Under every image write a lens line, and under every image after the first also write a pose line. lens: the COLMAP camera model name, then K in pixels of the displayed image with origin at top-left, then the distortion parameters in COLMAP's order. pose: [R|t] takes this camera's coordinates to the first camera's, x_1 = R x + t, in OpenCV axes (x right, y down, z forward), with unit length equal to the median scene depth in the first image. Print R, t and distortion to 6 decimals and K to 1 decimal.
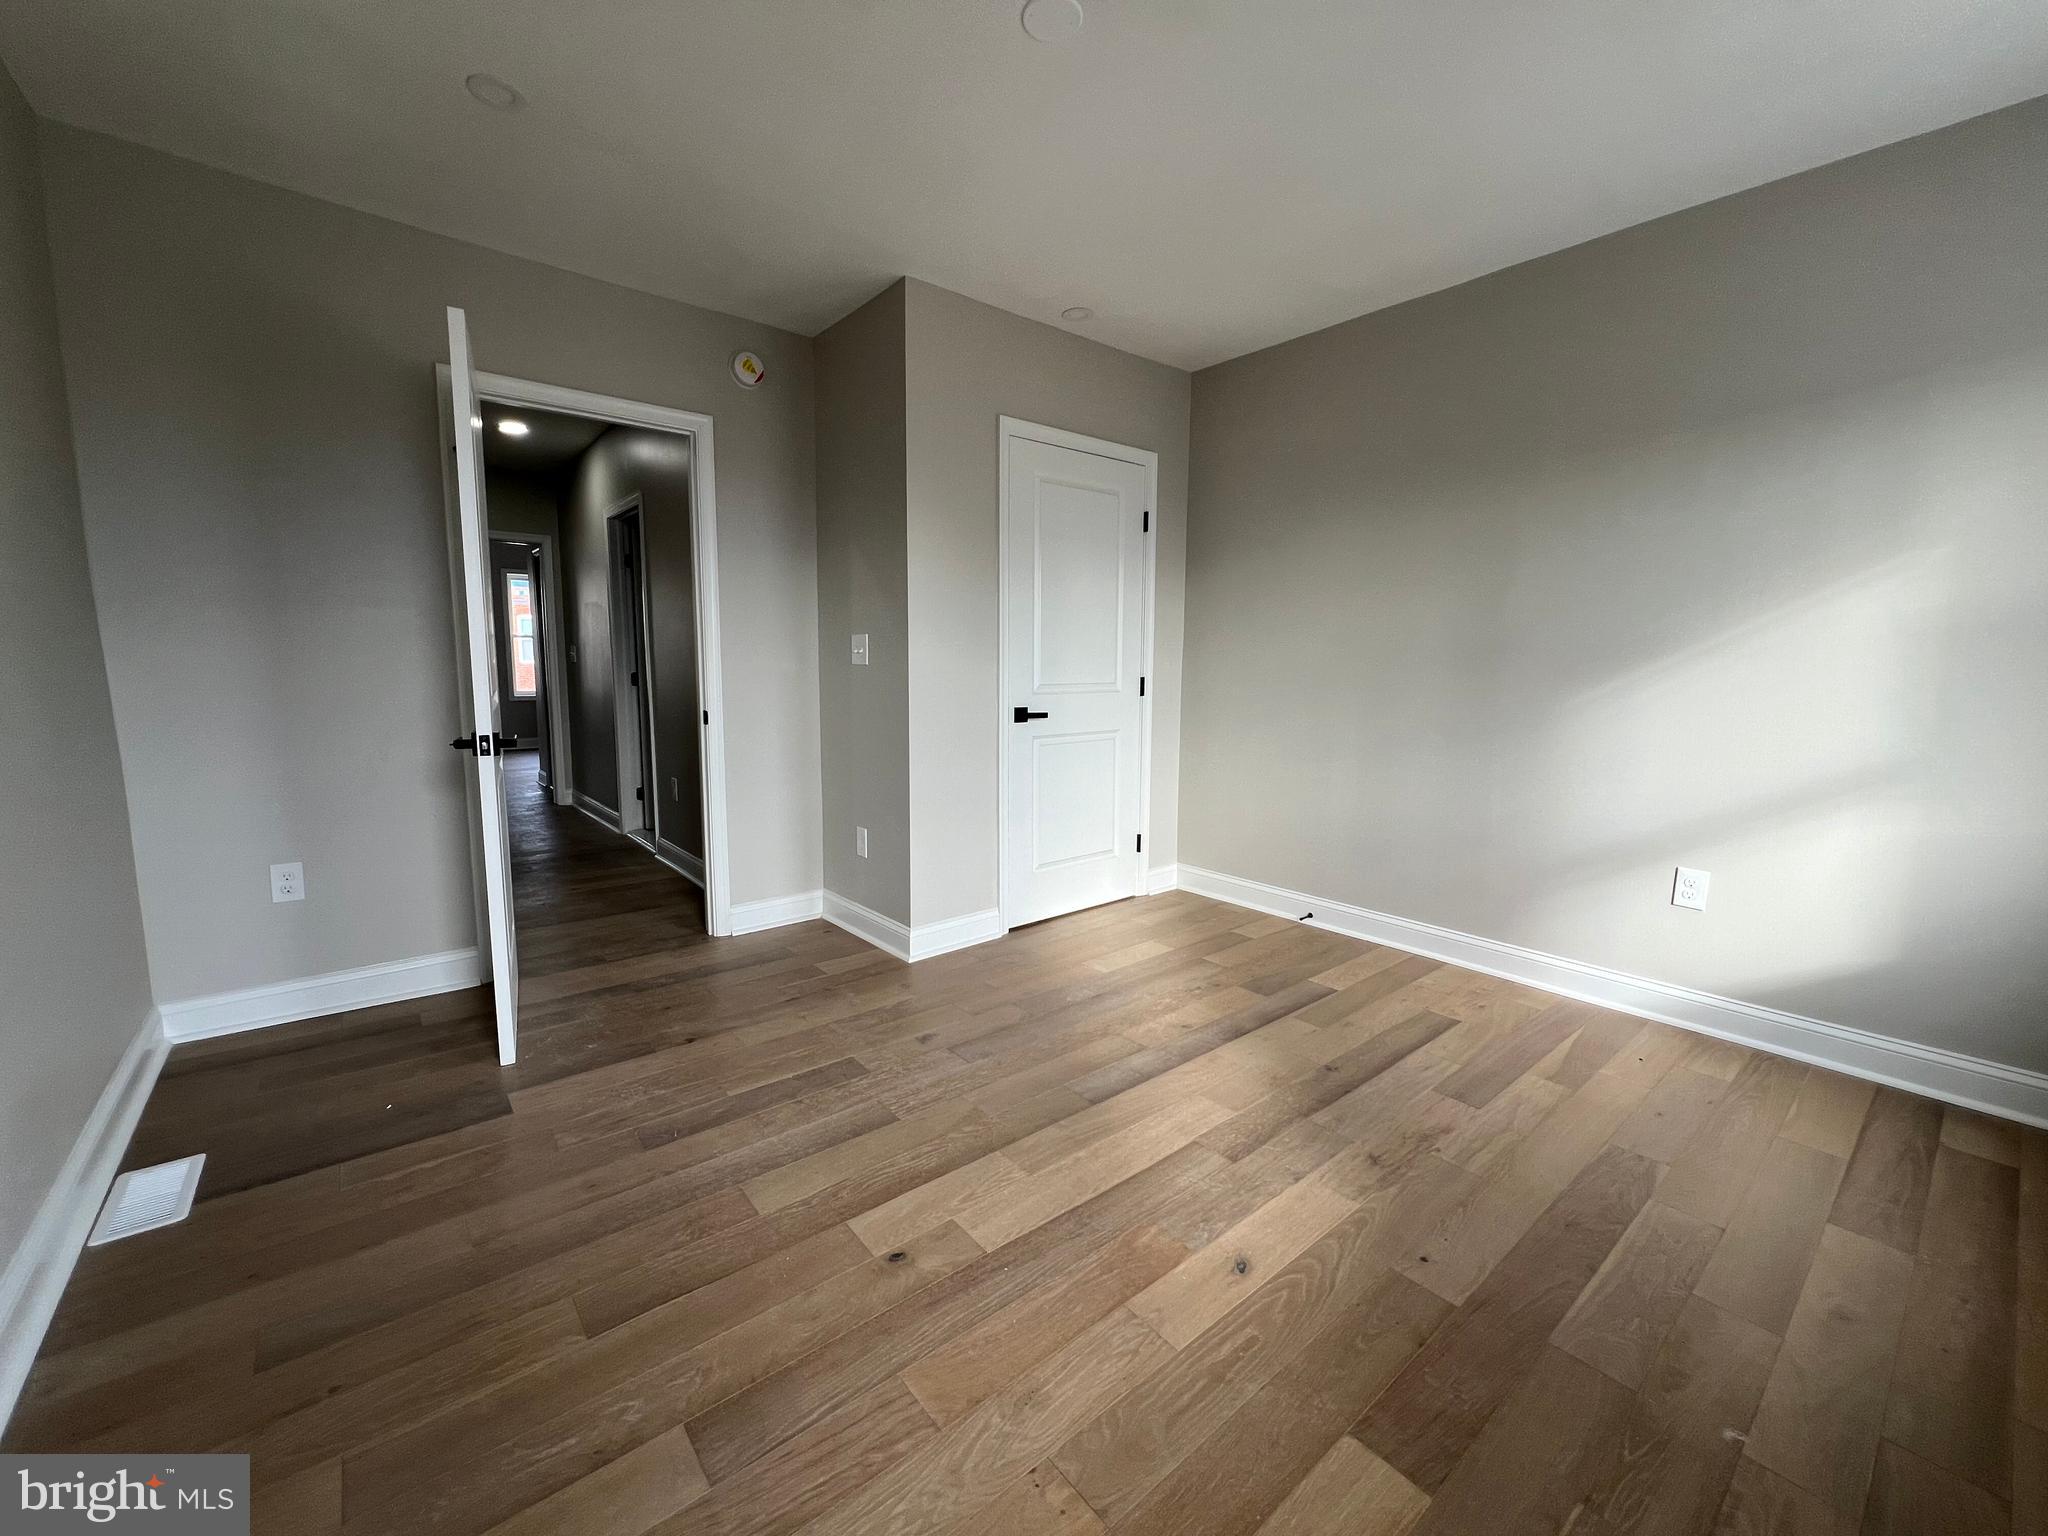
lens RADIAL K [[820.6, 0, 1014.0], [0, 820.6, 762.3], [0, 0, 1]] dist [-0.000366, 0.000162]
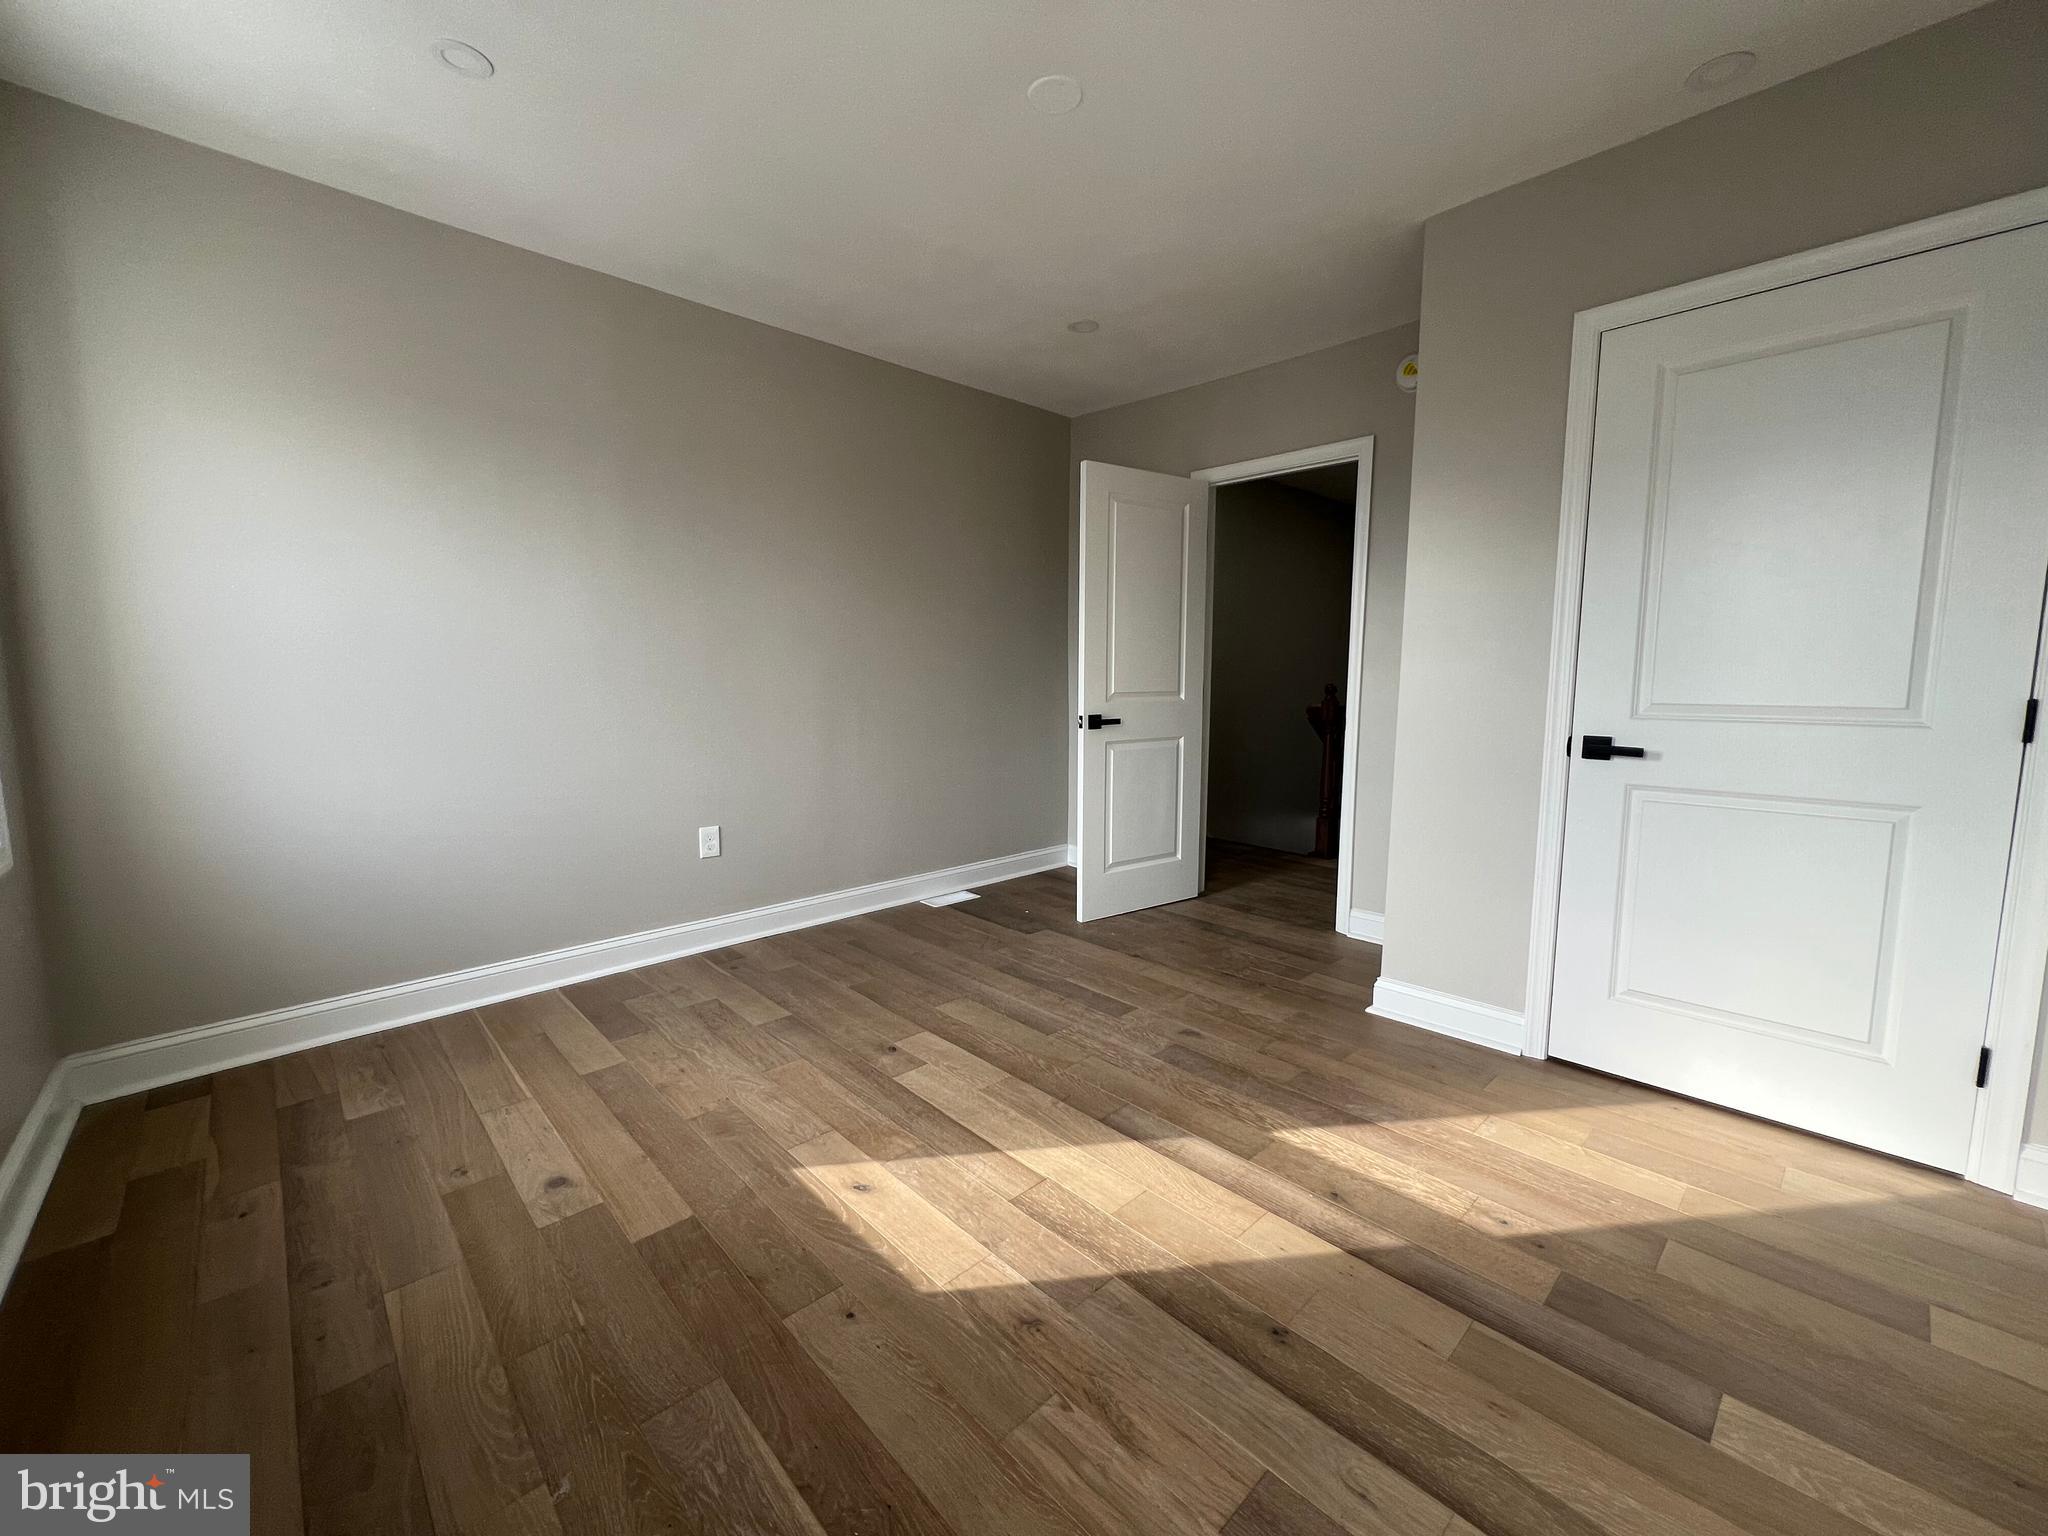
lens RADIAL K [[820.6, 0, 1021.7], [0, 820.6, 765.0], [0, 0, 1]] dist [-0.000366, 0.000162]
pose [[0.070644, 0.107239, -0.991720, 1.042629], [-0.121281, 0.987752, 0.098170, -0.088054], [0.990101, 0.113342, 0.082785, 0.802496]]
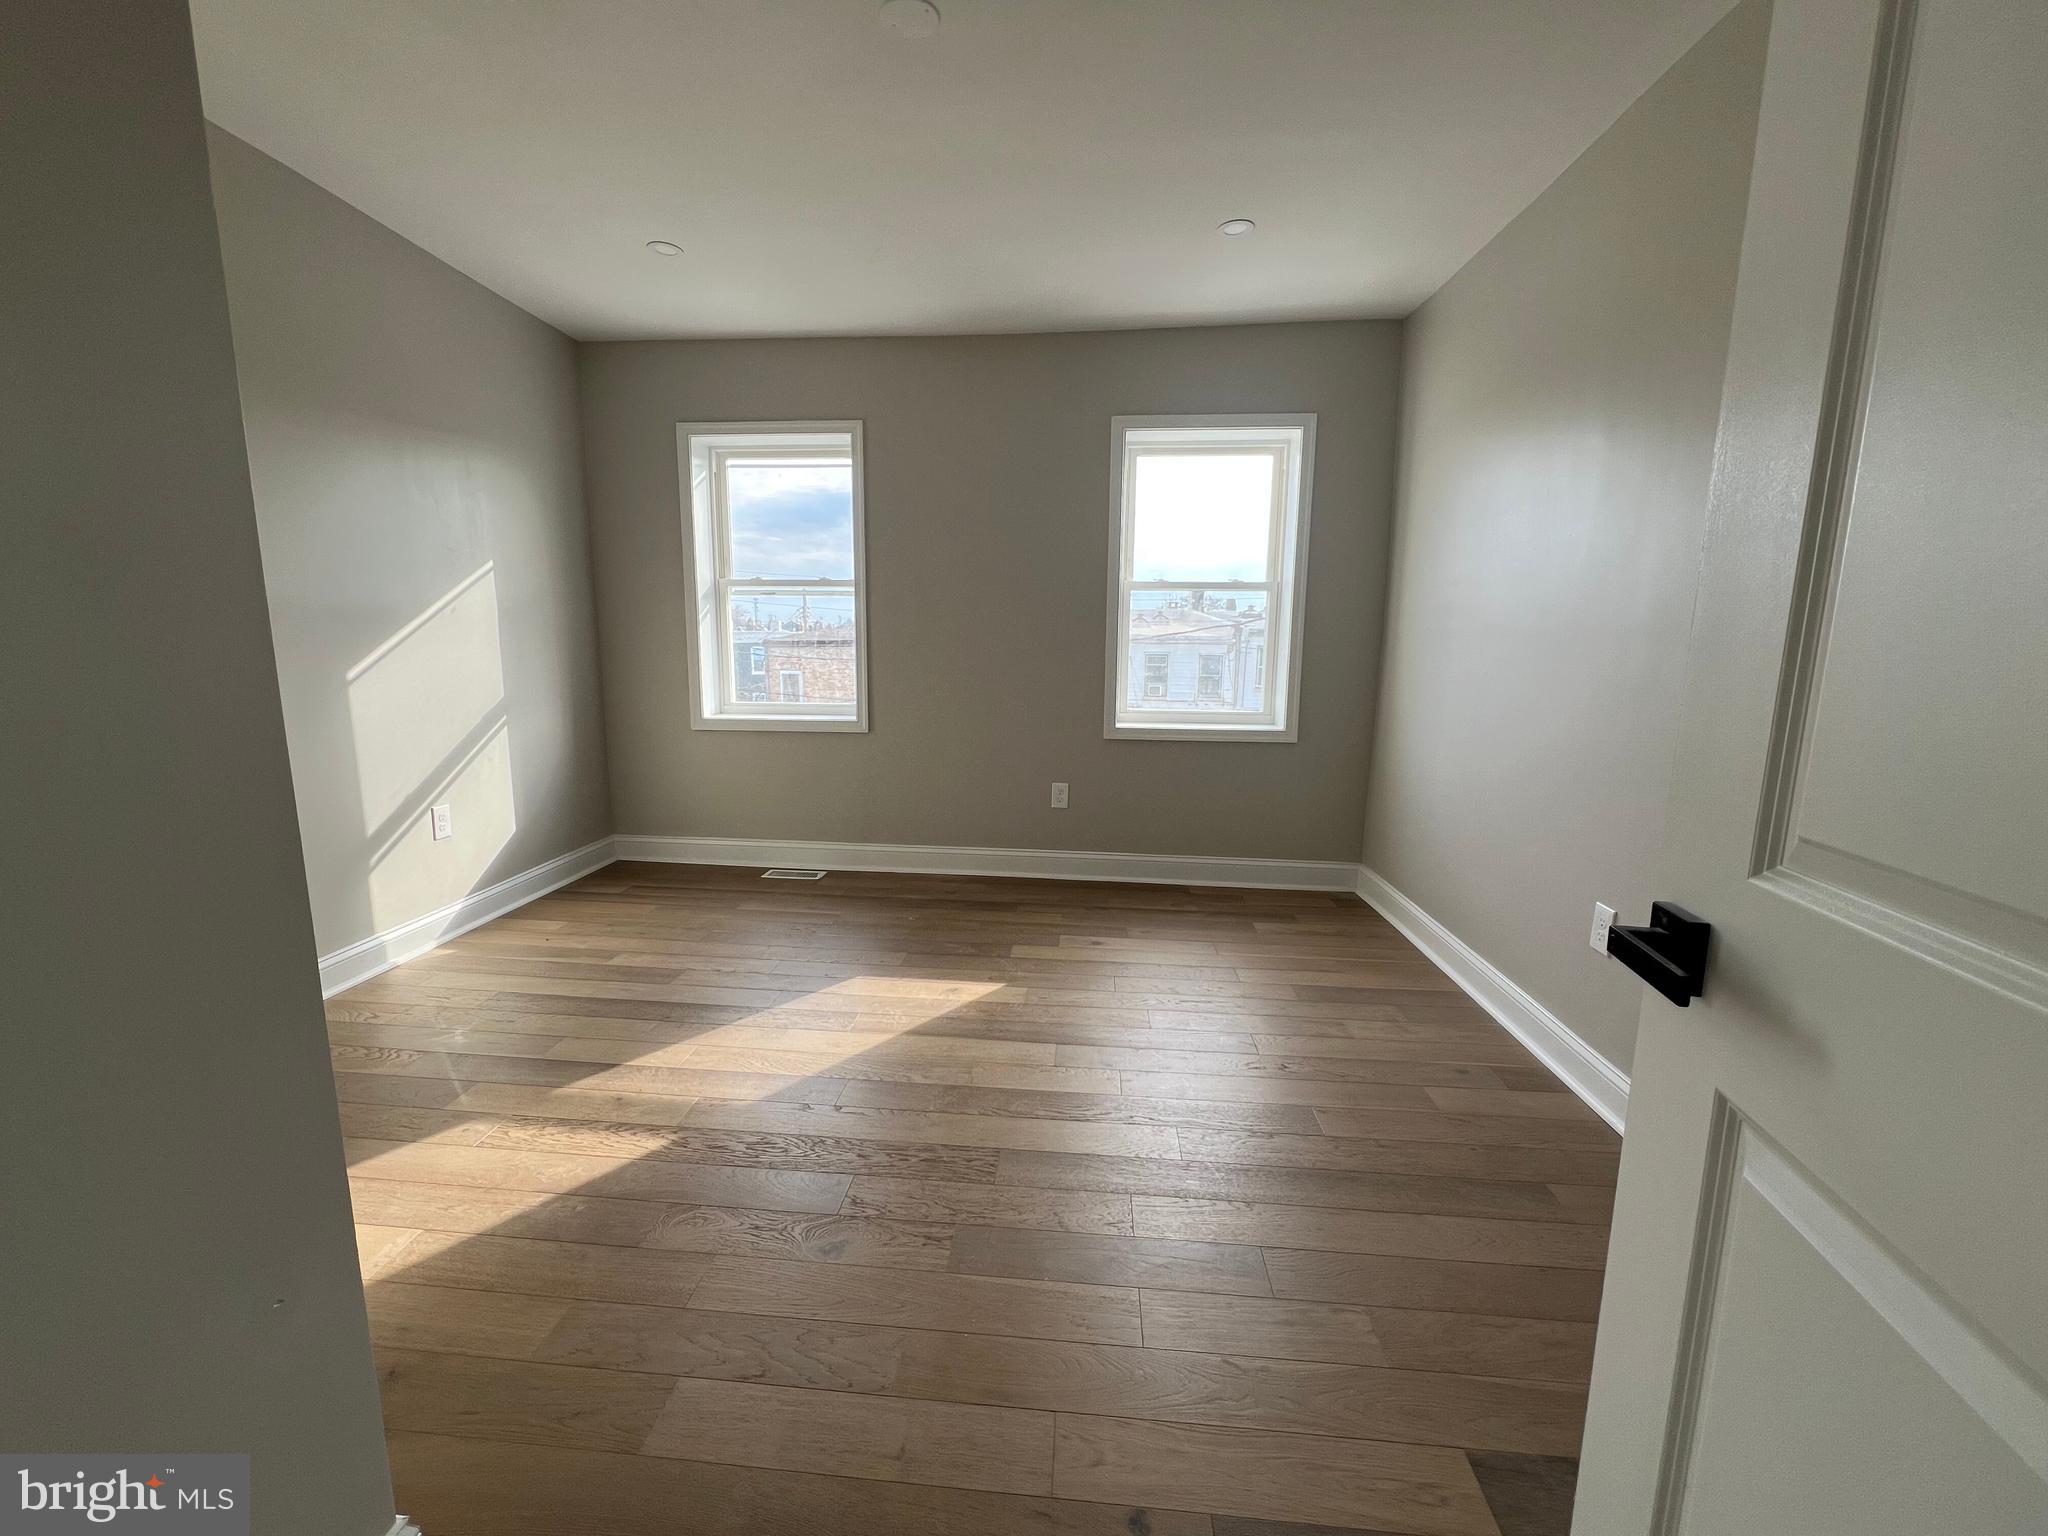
lens RADIAL K [[820.6, 0, 1013.2], [0, 820.6, 760.9], [0, 0, 1]] dist [-0.000366, 0.000162]
pose [[-0.712067, -0.125121, 0.690873, -0.732272], [0.067243, 0.967317, 0.244492, -0.210740], [-0.698884, 0.220551, -0.680381, 1.508982]]
